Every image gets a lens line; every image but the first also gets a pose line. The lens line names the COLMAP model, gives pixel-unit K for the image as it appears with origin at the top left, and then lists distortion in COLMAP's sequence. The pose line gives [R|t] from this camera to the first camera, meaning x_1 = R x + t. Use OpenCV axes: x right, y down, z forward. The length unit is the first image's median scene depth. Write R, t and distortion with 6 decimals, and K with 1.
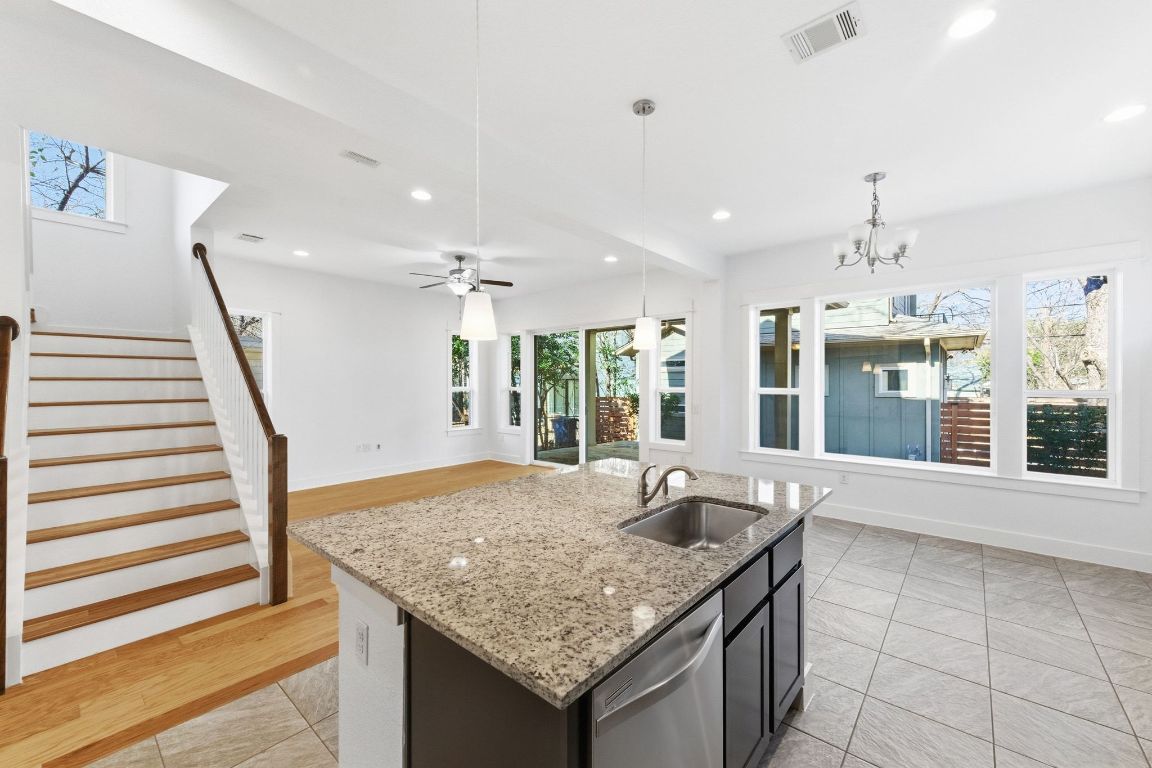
lens RADIAL K [[453.2, 0, 574.9], [0, 453.2, 383.0], [0, 0, 1]] dist [0.011193, -0.000760]
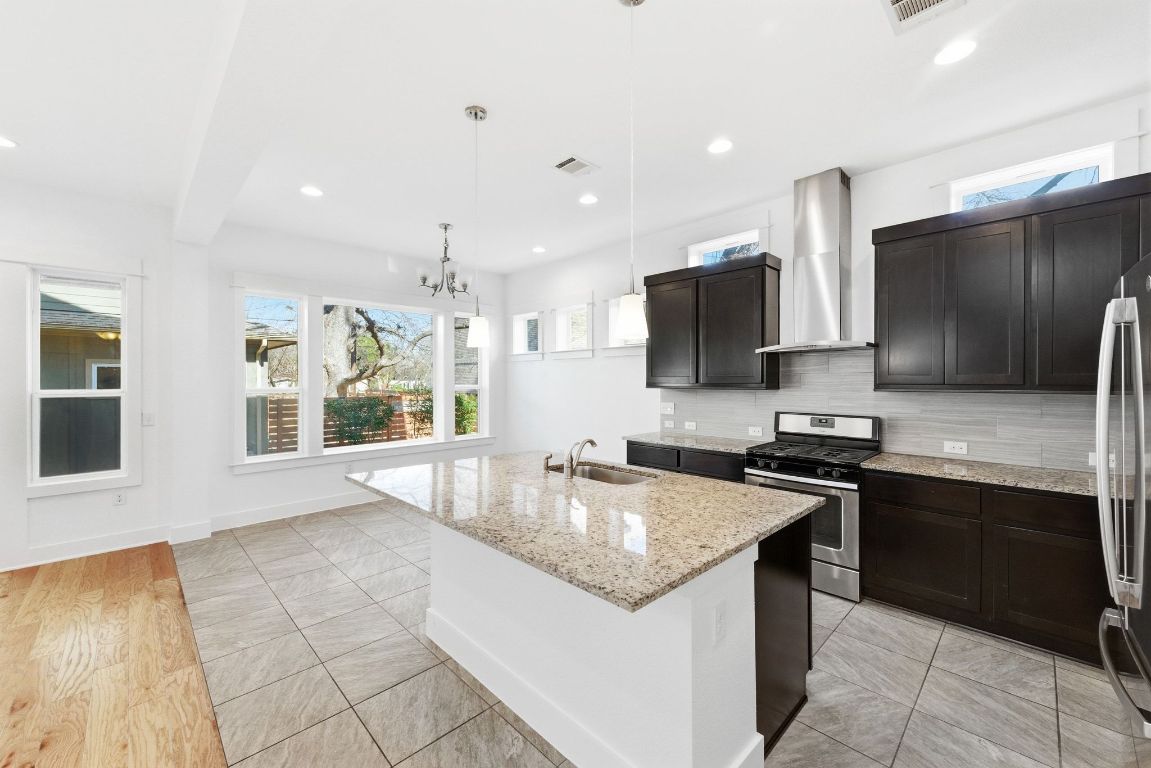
lens RADIAL K [[452.8, 0, 571.8], [0, 452.8, 382.1], [0, 0, 1]] dist [0.011193, -0.000760]
pose [[0.090556, -0.005145, 0.995878, -0.414257], [0.005534, 0.999974, 0.004662, 0.000722], [-0.995876, 0.005089, 0.090582, 0.332705]]
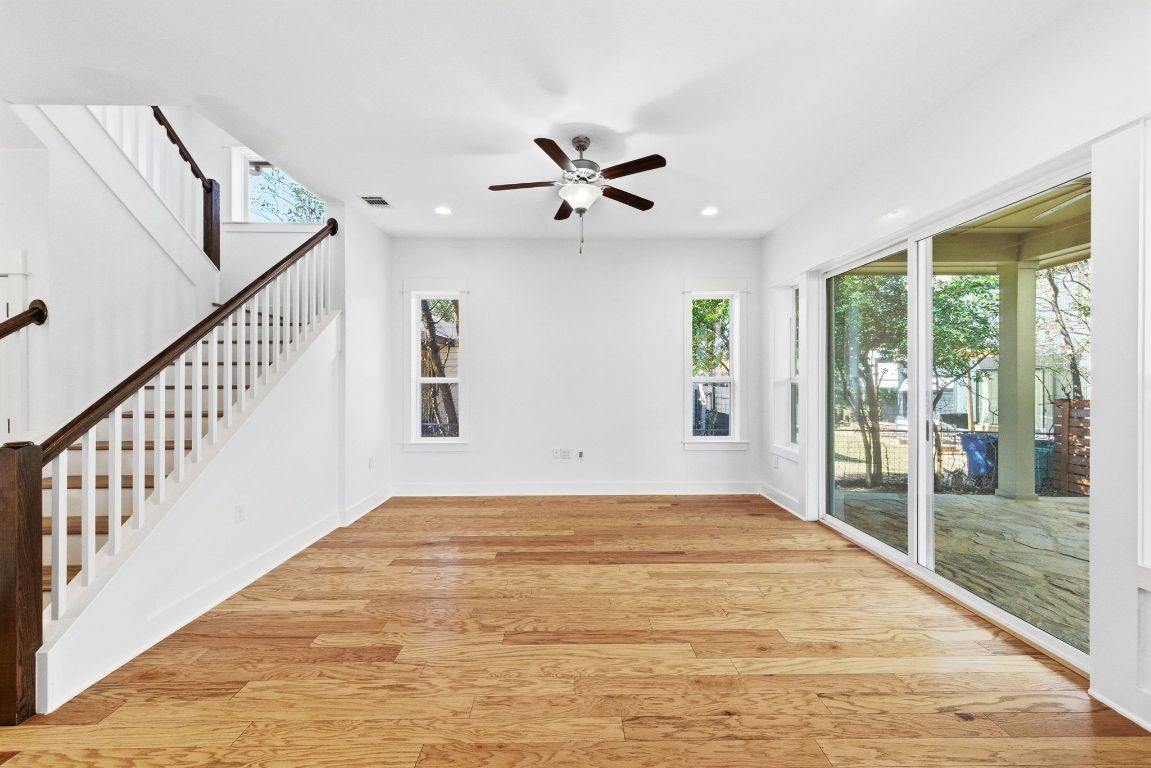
lens RADIAL K [[452.8, 0, 576.3], [0, 452.8, 379.3], [0, 0, 1]] dist [0.011193, -0.000760]
pose [[0.659440, -0.000841, -0.751757, 0.176393], [0.001290, 0.999999, 0.000013, 0.018853], [0.751756, -0.000978, 0.659441, 0.655252]]
